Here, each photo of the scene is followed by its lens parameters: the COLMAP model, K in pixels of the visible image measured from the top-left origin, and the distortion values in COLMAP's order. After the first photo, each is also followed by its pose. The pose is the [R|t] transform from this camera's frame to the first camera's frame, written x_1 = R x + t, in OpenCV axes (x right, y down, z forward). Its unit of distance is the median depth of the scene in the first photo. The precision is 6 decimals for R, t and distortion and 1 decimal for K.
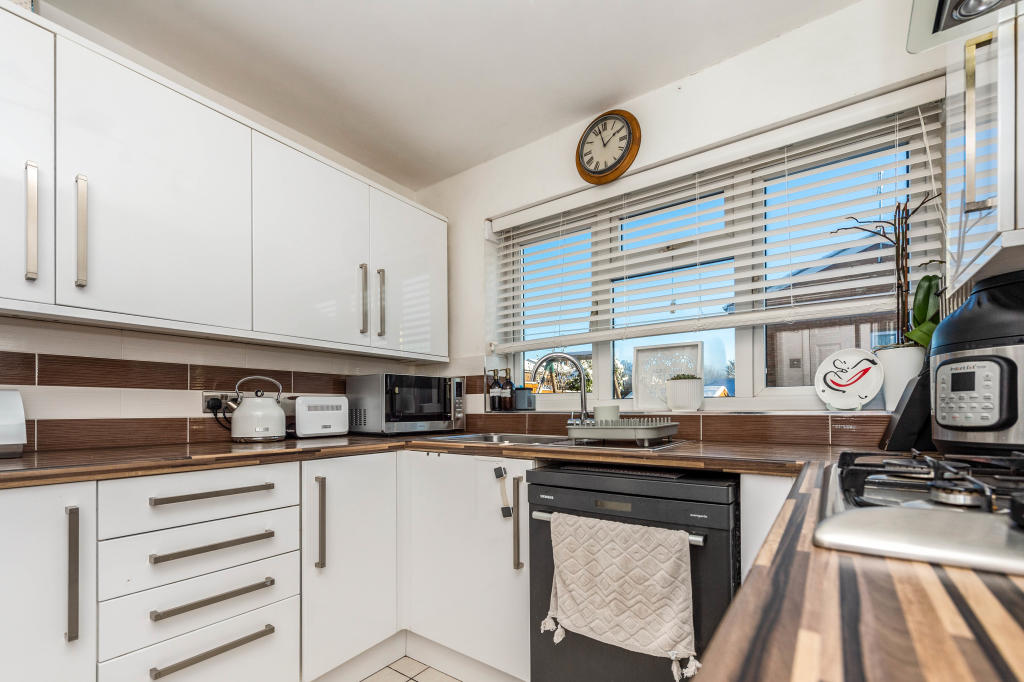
lens RADIAL K [[446.8, 0, 512.6], [0, 446.8, 399.9], [0, 0, 1]] dist [0.000016, -0.000124]
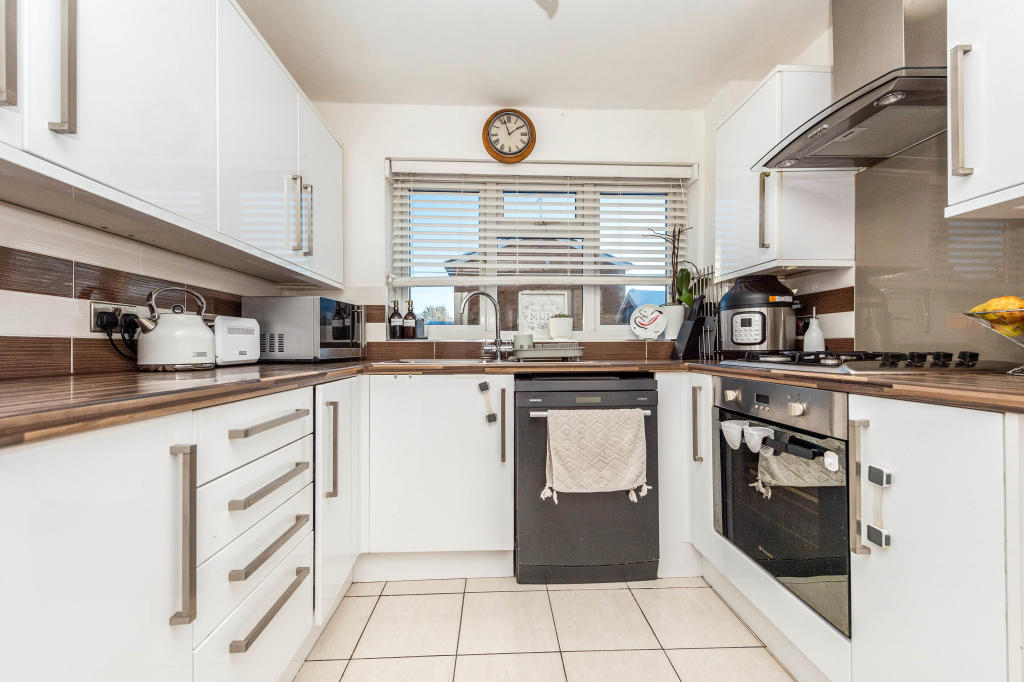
lens RADIAL K [[397.7, 0, 512.0], [0, 397.7, 341.0], [0, 0, 1]] dist [0.001828, 0.000079]
pose [[0.785978, 0.011380, 0.618149, -0.548385], [-0.014924, 0.999888, 0.000567, 0.032535], [-0.618074, -0.009671, 0.786061, 0.091666]]
